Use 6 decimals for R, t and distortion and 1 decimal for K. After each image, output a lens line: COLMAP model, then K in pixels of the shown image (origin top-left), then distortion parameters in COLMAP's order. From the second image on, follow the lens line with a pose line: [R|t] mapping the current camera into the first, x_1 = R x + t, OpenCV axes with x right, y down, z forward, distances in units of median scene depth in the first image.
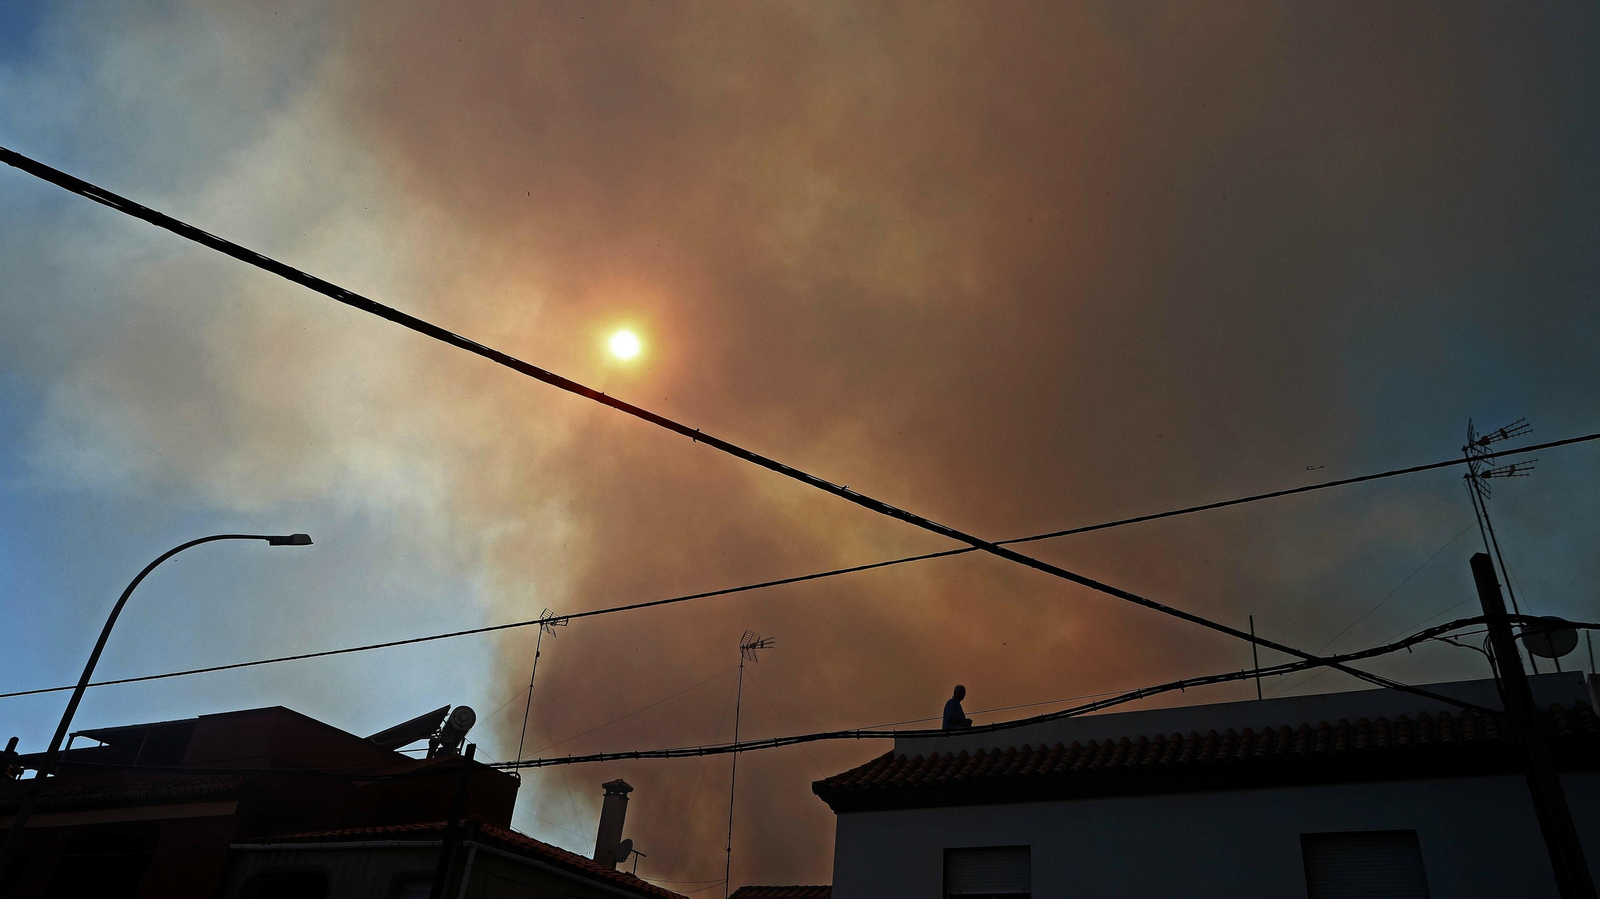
lens RADIAL K [[1170.6, 0, 800.0], [0, 1170.6, 449.5], [0, 0, 1]] dist [0.009787, 0.007653]
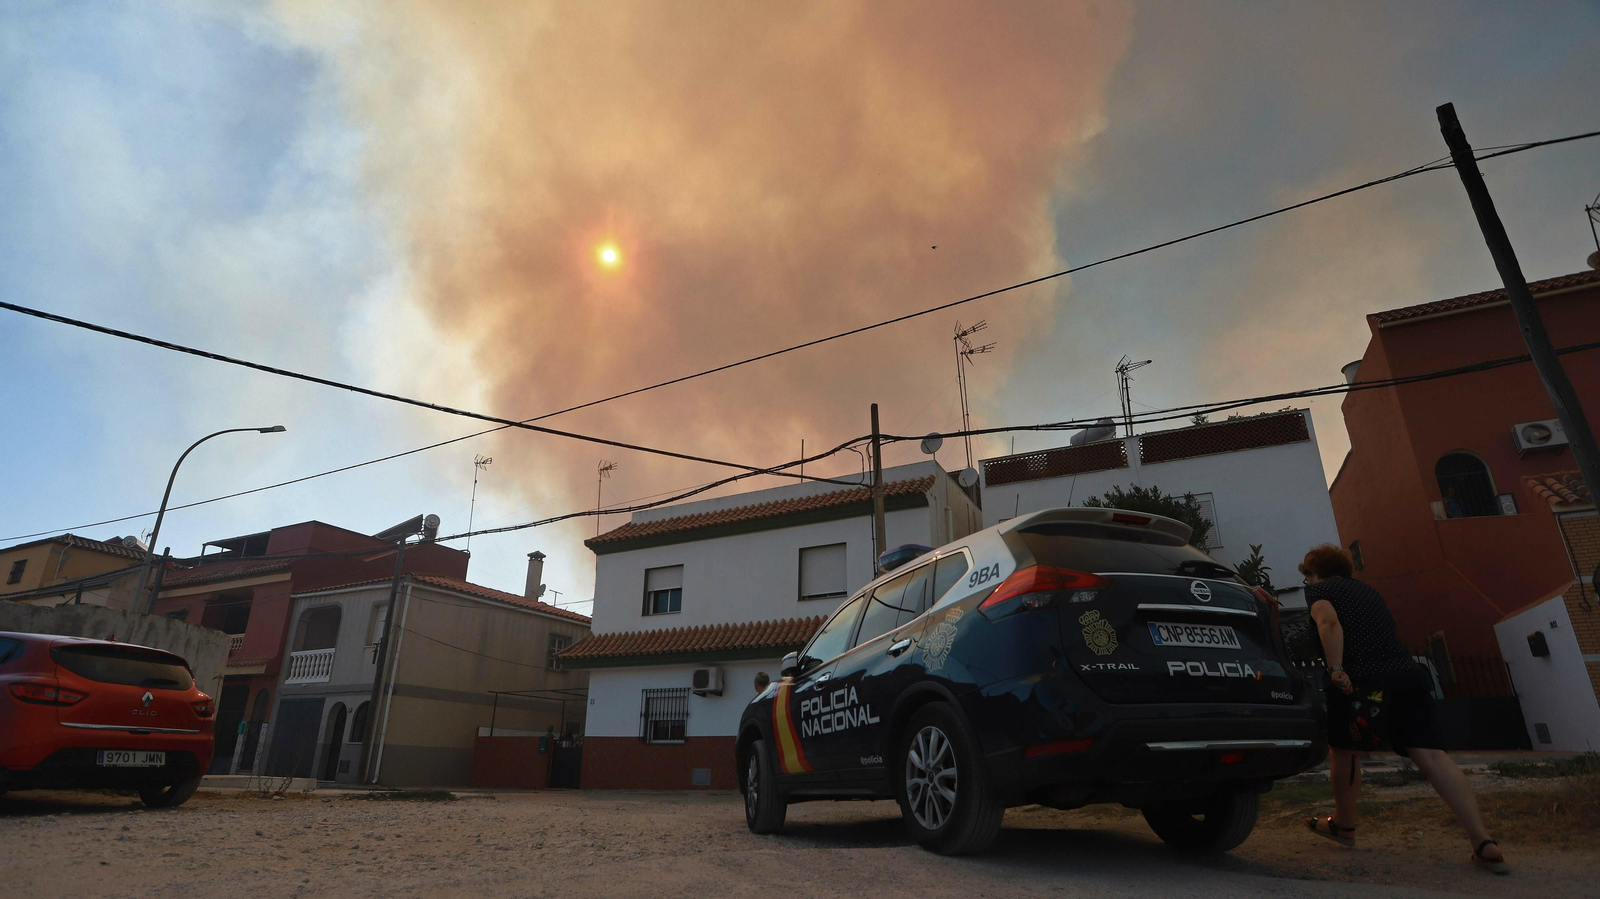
lens RADIAL K [[799.2, 0, 766.6], [0, 799.2, 448.7], [0, 0, 1]] dist [0.002268, 0.002142]
pose [[0.997911, -0.057002, 0.030401, 0.261463], [0.051958, 0.987822, 0.146656, -0.032200], [-0.038390, -0.144770, 0.988720, -0.246341]]
